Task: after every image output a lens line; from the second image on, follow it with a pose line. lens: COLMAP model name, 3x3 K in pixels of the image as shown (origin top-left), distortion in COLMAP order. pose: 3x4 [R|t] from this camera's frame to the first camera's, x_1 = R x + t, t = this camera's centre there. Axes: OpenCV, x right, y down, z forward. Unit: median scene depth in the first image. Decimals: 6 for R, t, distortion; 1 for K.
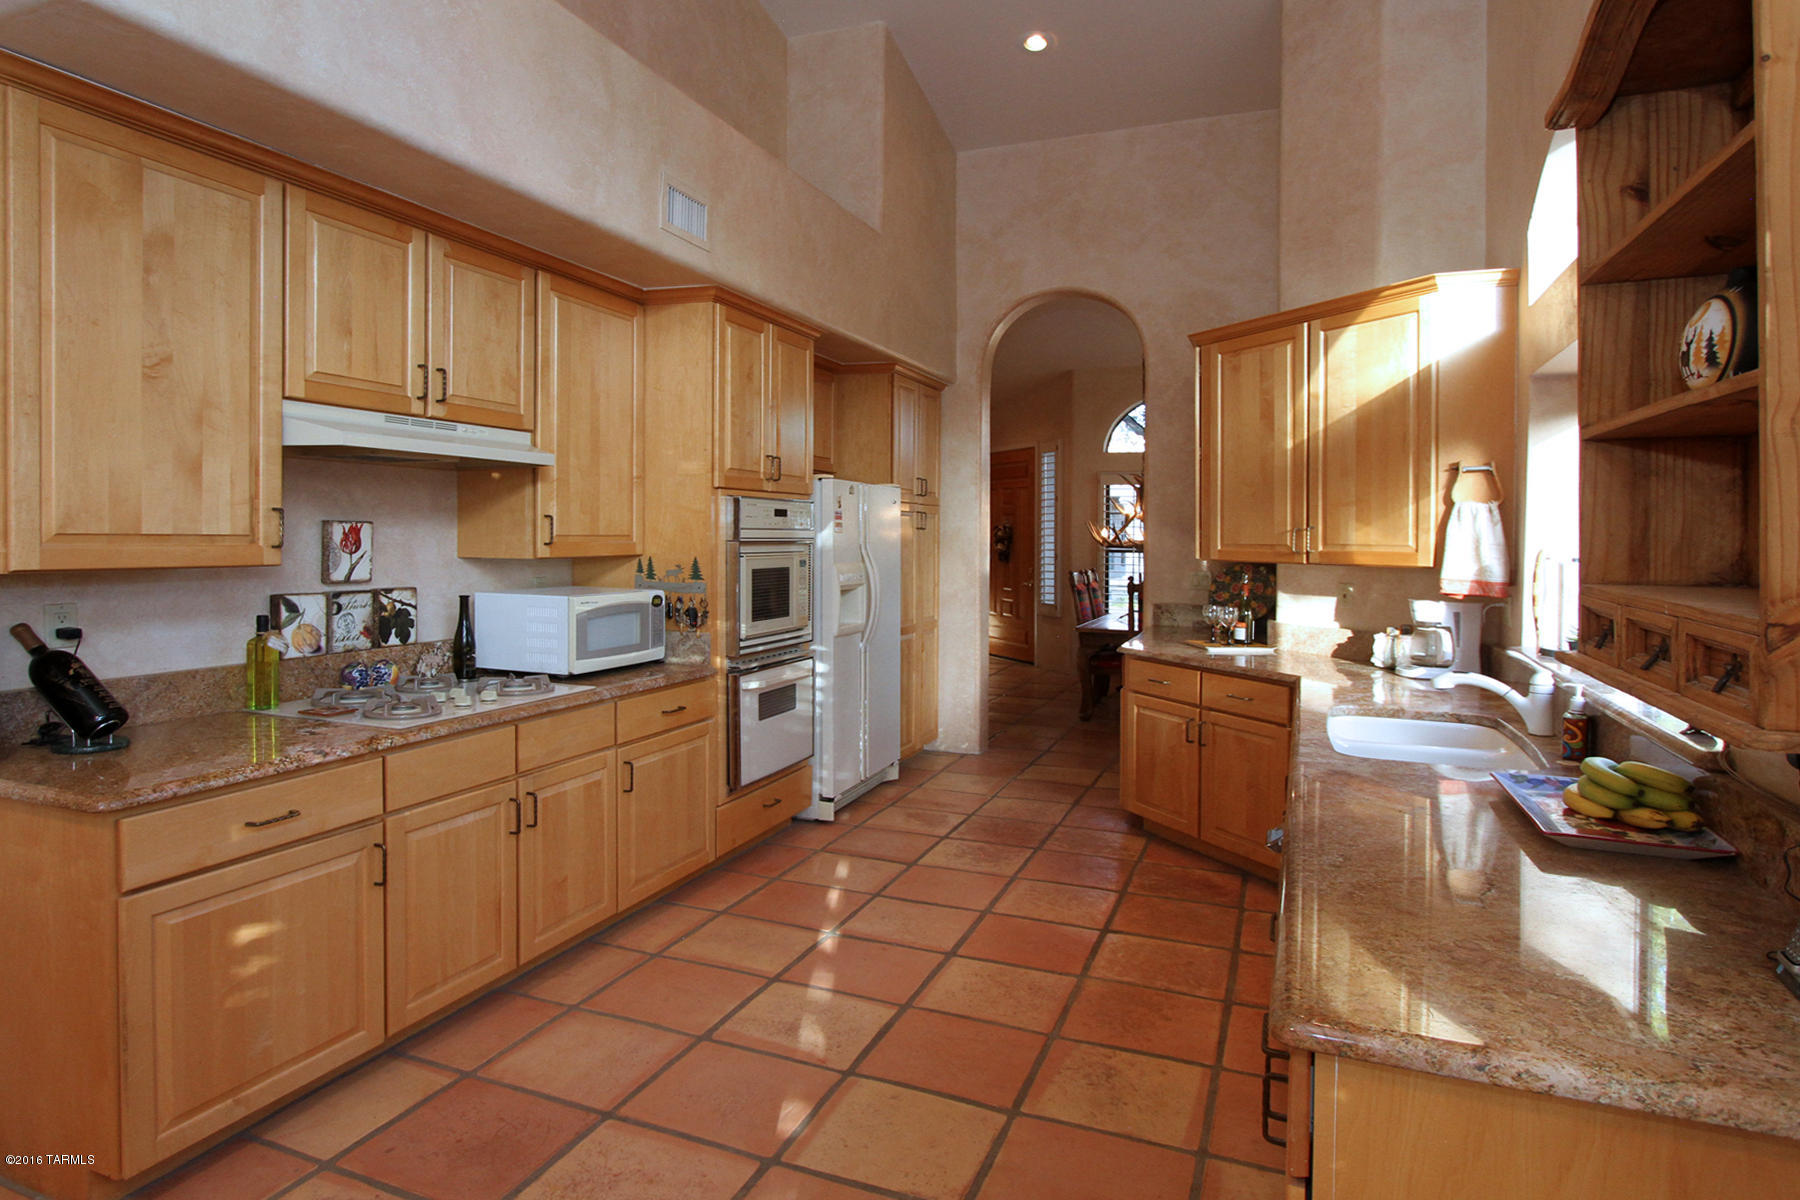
lens RADIAL K [[983.3, 0, 850.3], [0, 983.3, 551.4], [0, 0, 1]] dist [-0.007055, 0.000213]
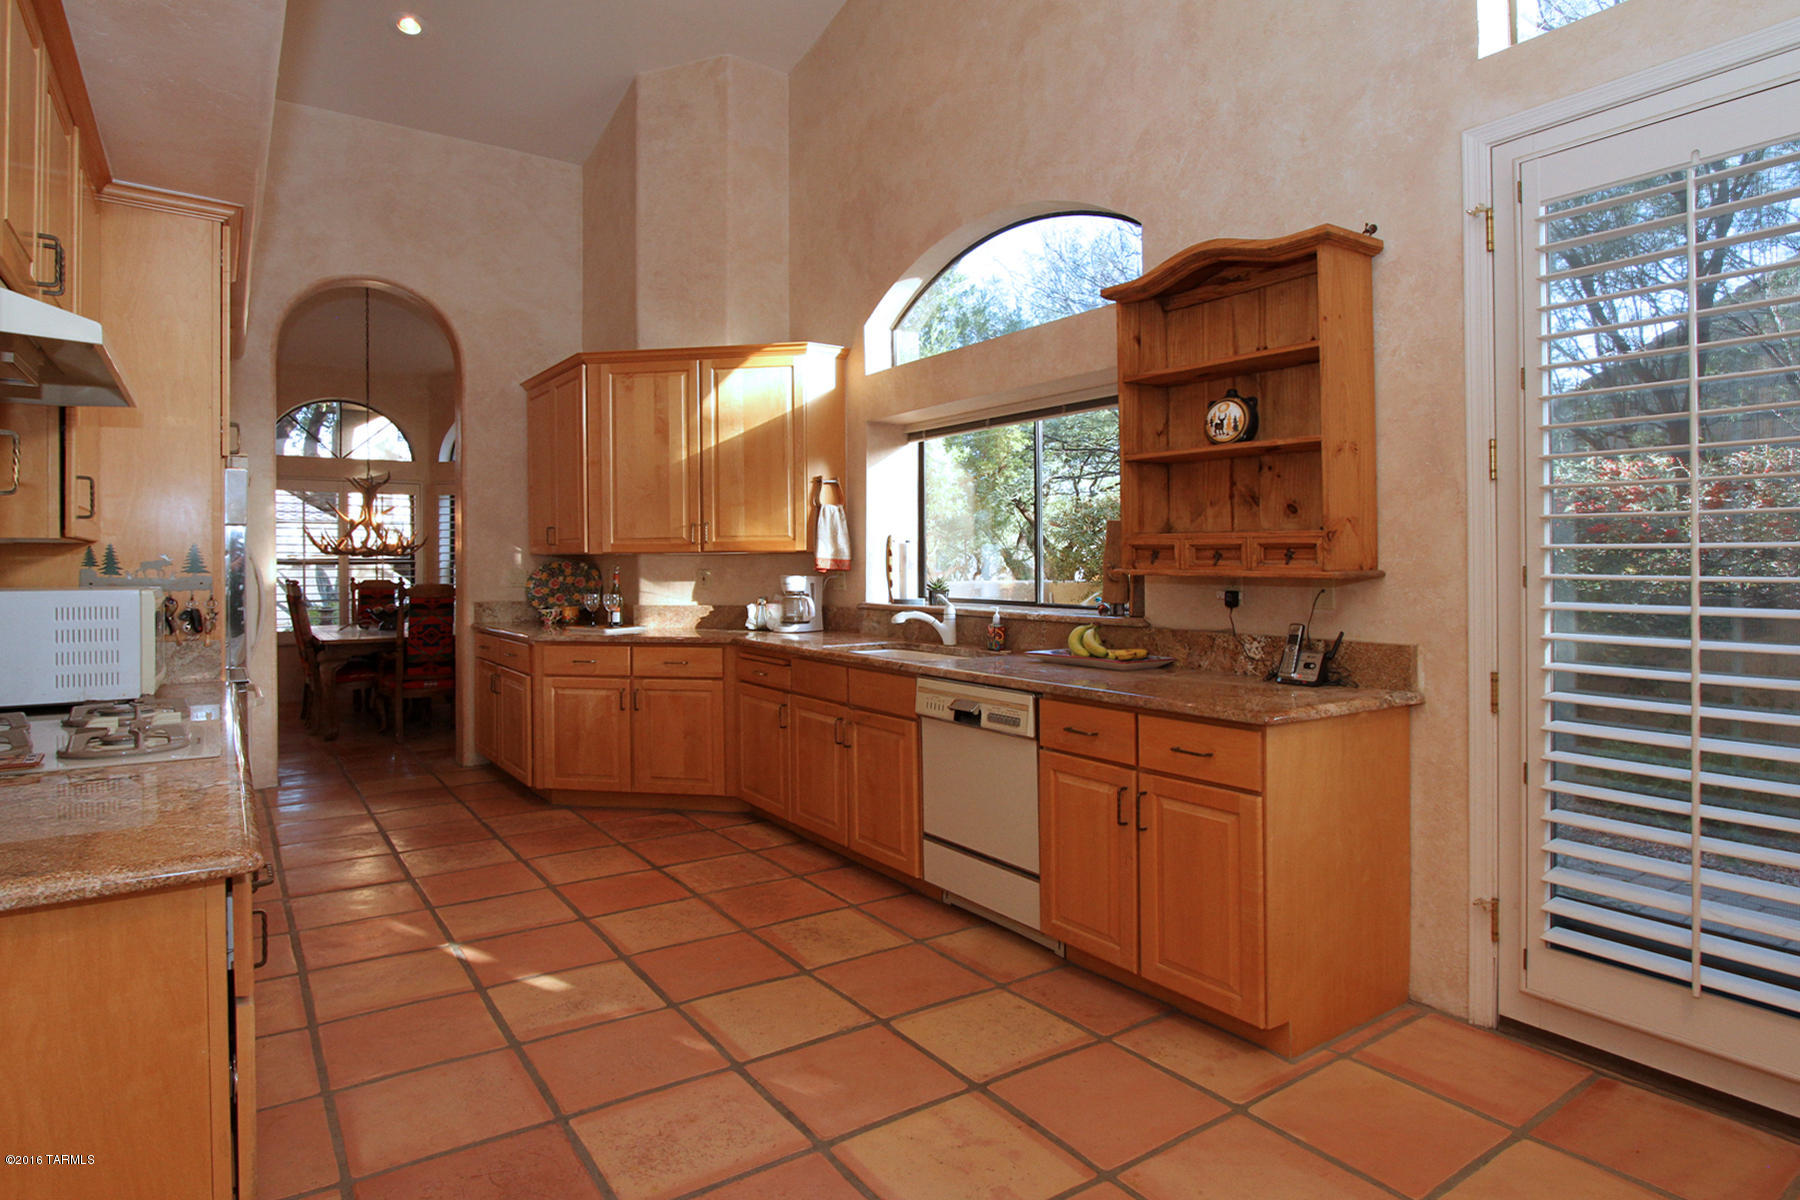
lens RADIAL K [[983.3, 0, 850.3], [0, 983.3, 551.4], [0, 0, 1]] dist [-0.007055, 0.000213]
pose [[0.577091, -0.004380, 0.816668, -0.529992], [0.022473, 0.999692, -0.010519, 0.033965], [-0.816371, 0.024423, 0.577012, 0.143918]]
